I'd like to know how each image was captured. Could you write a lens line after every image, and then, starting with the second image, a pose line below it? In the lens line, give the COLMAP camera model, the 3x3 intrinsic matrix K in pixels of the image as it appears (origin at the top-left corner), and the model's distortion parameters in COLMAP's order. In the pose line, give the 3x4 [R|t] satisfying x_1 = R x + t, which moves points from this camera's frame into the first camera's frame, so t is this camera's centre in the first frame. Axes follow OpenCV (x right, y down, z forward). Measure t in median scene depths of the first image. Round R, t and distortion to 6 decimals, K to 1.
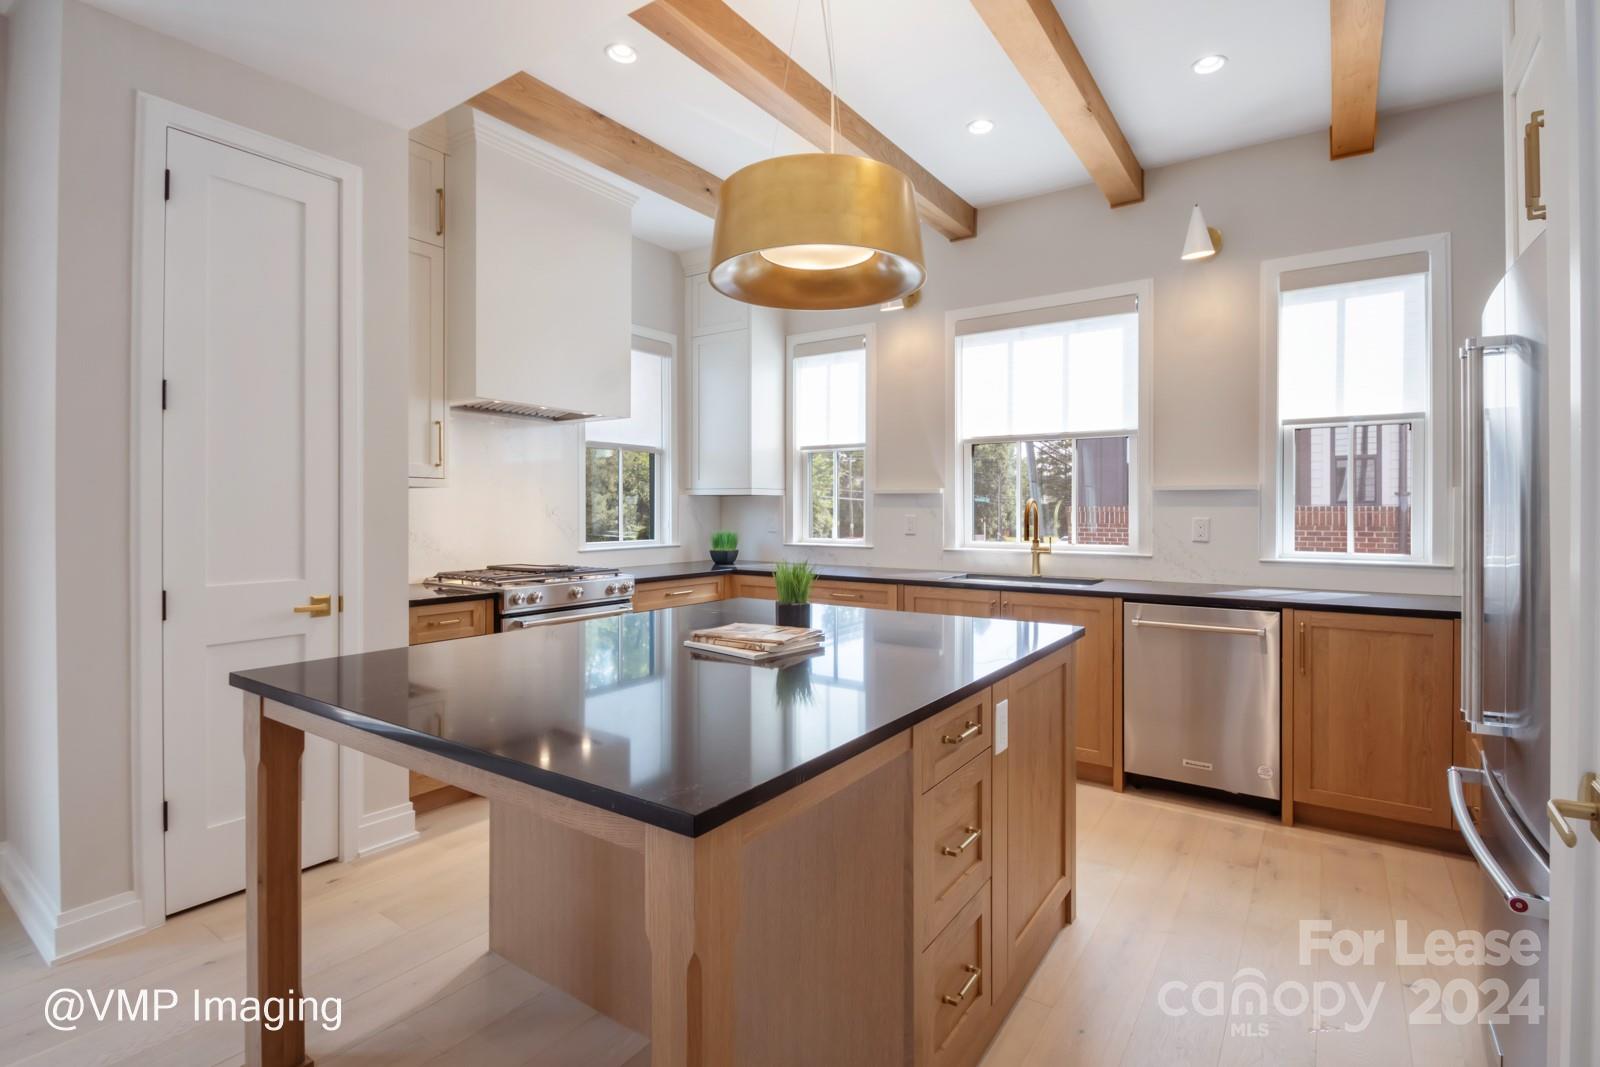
lens RADIAL K [[763.2, 0, 799.7], [0, 763.2, 514.1], [0, 0, 1]] dist [-0.001002, -0.000488]
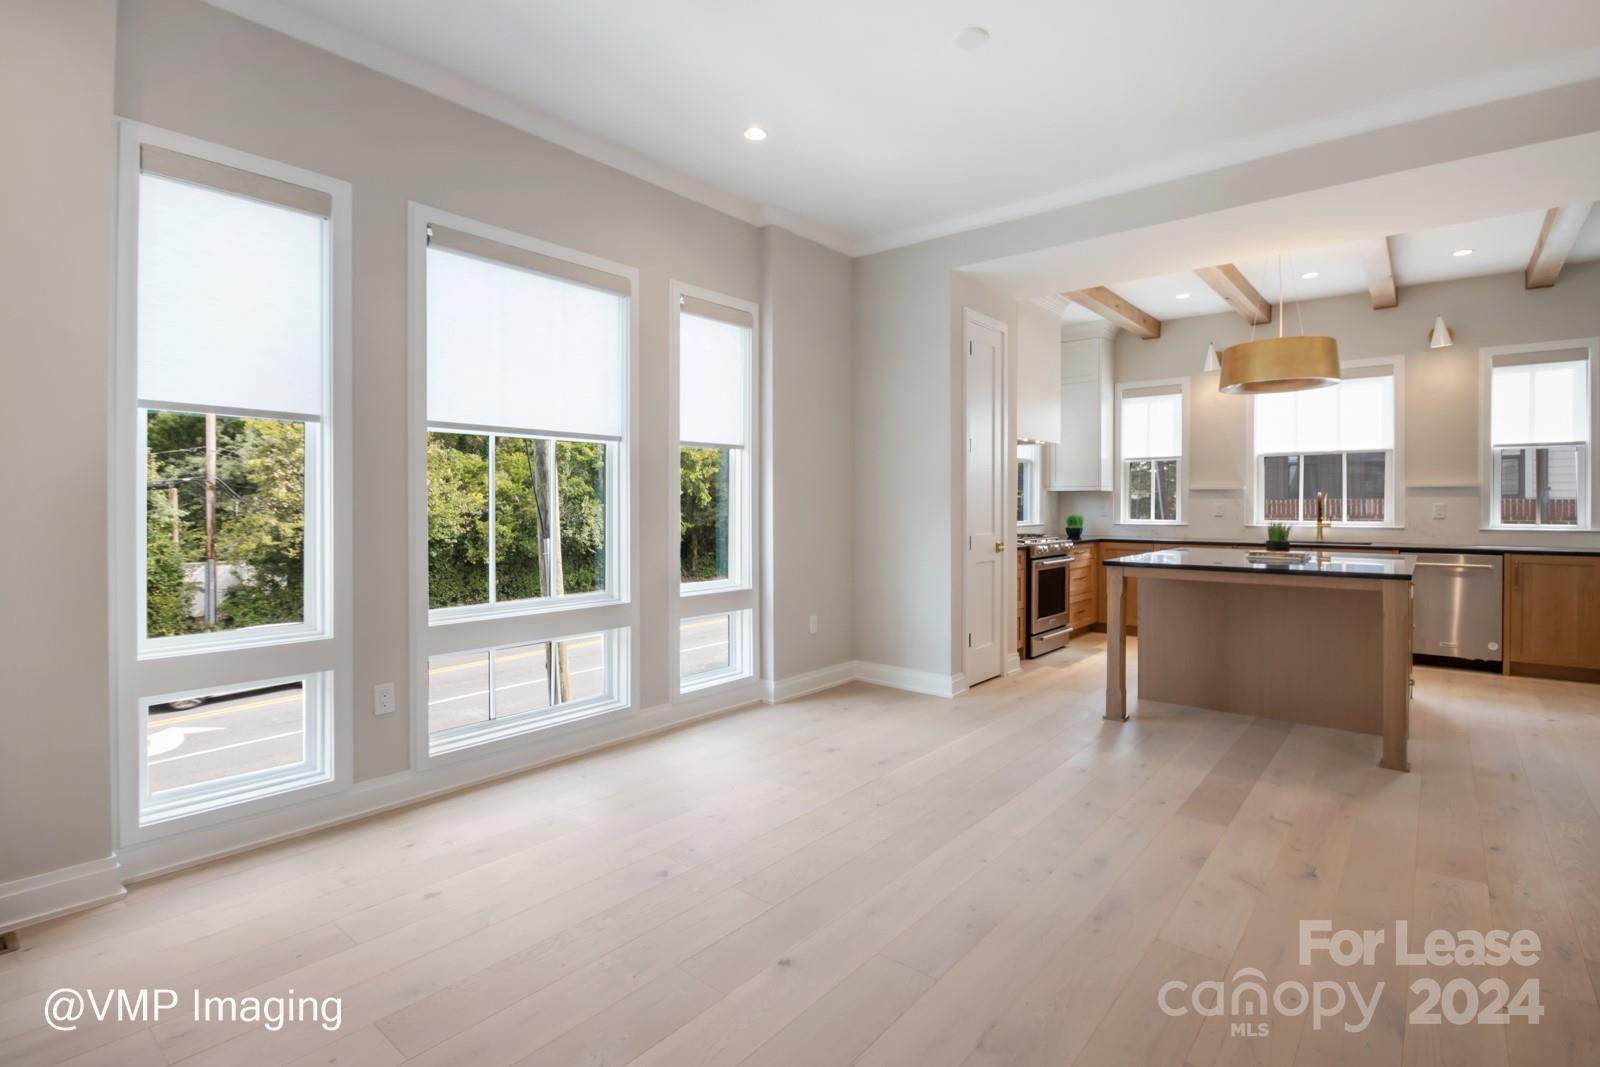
lens RADIAL K [[762.0, 0, 807.1], [0, 762.0, 509.3], [0, 0, 1]] dist [0.000465, -0.010970]
pose [[0.995948, -0.000984, -0.089921, -0.687952], [0.000979, 1.000000, -0.000097, 0.015552], [0.089921, 0.000008, 0.995949, -0.750904]]
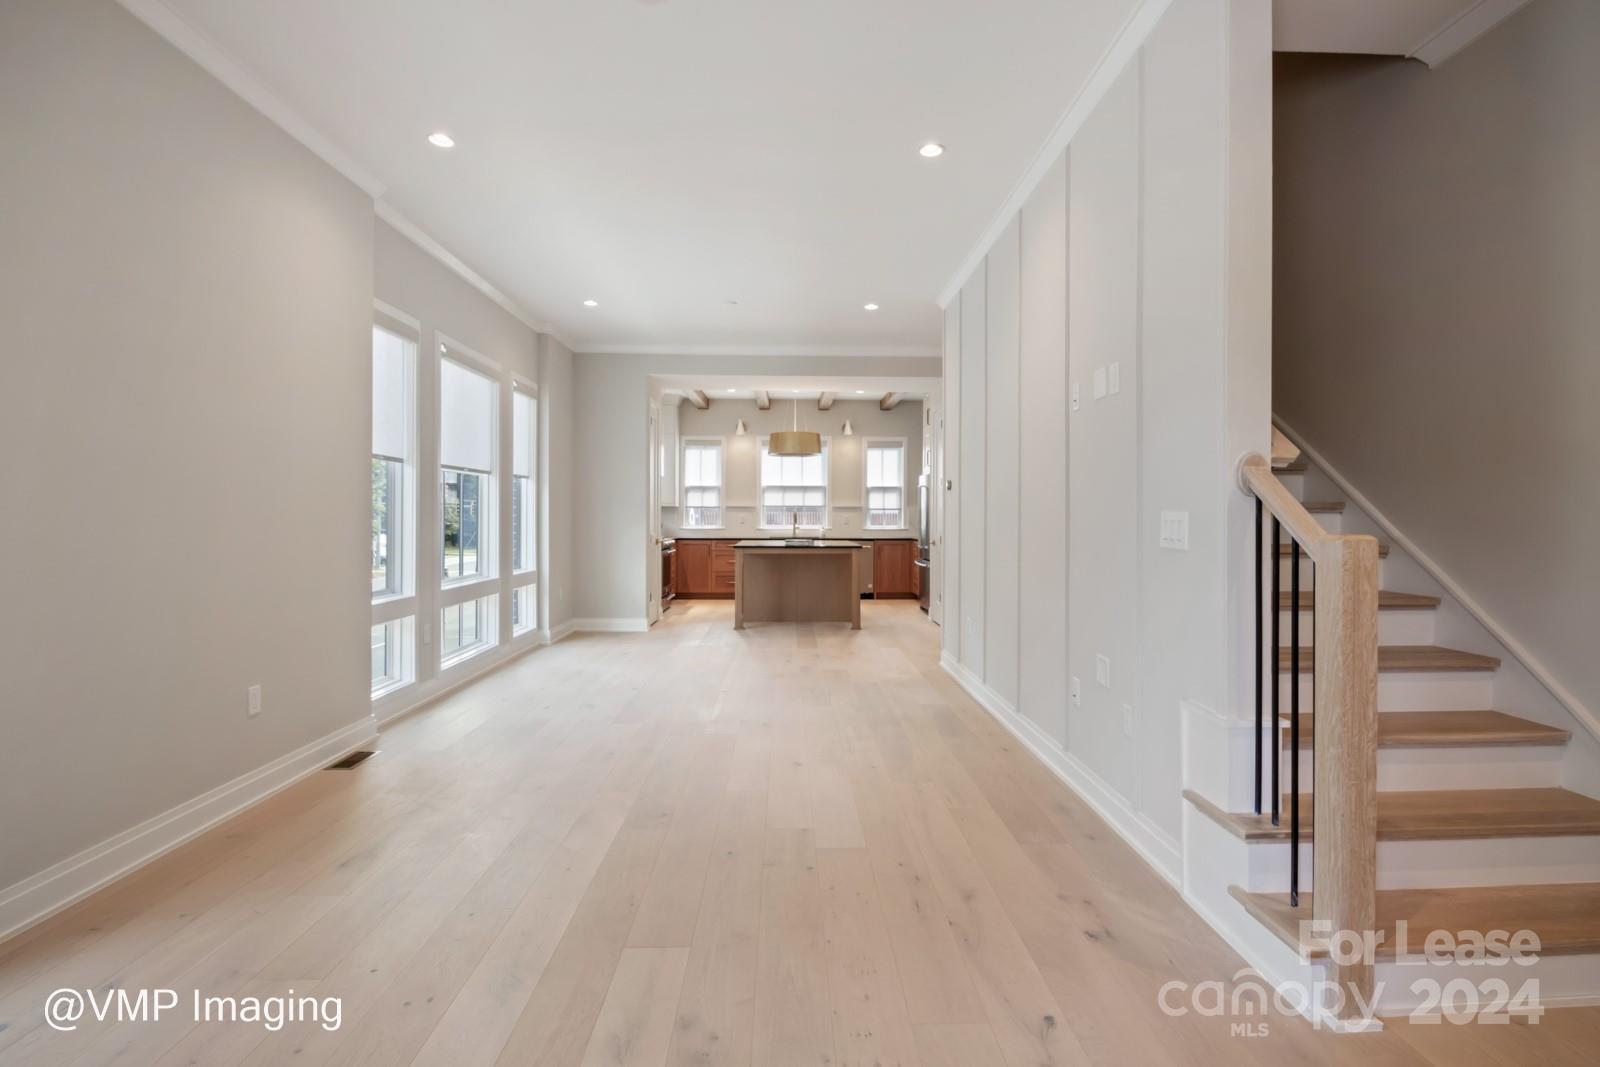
lens RADIAL K [[763.2, 0, 799.7], [0, 763.2, 514.1], [0, 0, 1]] dist [-0.001002, -0.000488]
pose [[0.814213, 0.001822, 0.580563, -1.479638], [0.002016, 0.999980, -0.005966, 0.016932], [-0.580562, 0.006028, 0.814194, -1.468352]]
